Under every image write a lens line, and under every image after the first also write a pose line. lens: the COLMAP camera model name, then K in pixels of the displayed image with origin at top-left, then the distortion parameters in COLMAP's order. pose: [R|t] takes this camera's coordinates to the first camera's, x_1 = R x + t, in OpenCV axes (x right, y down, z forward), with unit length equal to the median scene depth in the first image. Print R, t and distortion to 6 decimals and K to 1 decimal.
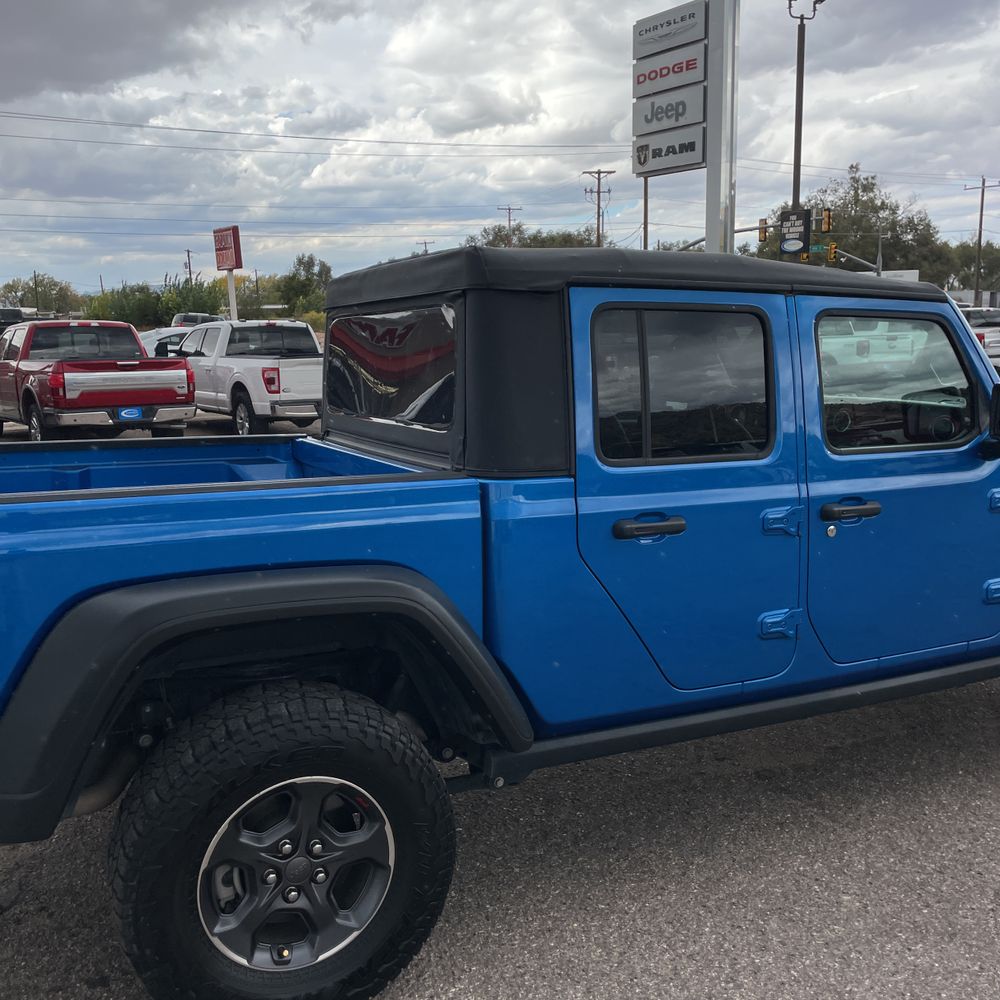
lens RADIAL K [[997.2, 0, 496.0], [0, 997.2, 504.0], [0, 0, 1]] dist [0.090163, -0.111221]
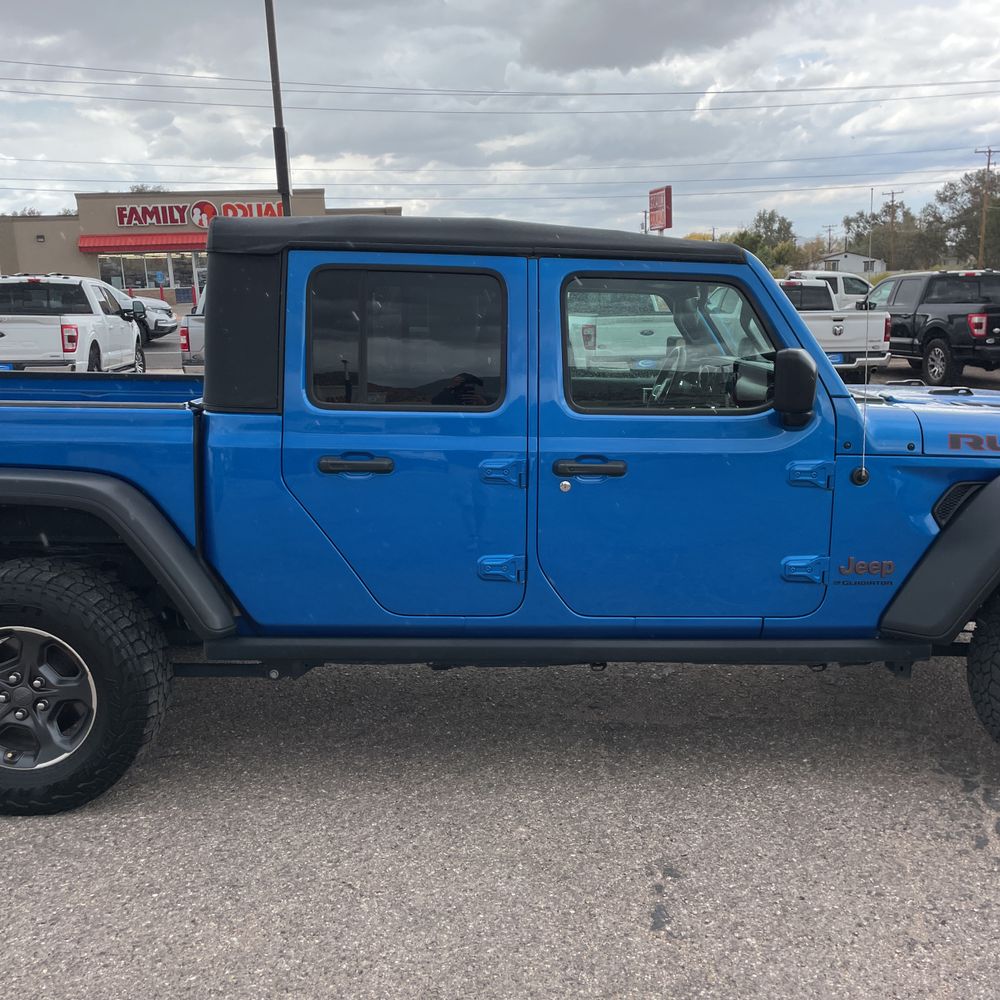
lens RADIAL K [[997.2, 0, 496.0], [0, 997.2, 504.0], [0, 0, 1]] dist [0.090163, -0.111221]
pose [[0.921955, 0.090877, -0.376483, 0.755433], [-0.075538, 0.995606, 0.055341, -0.007711], [0.379858, -0.022583, 0.924769, 0.013107]]
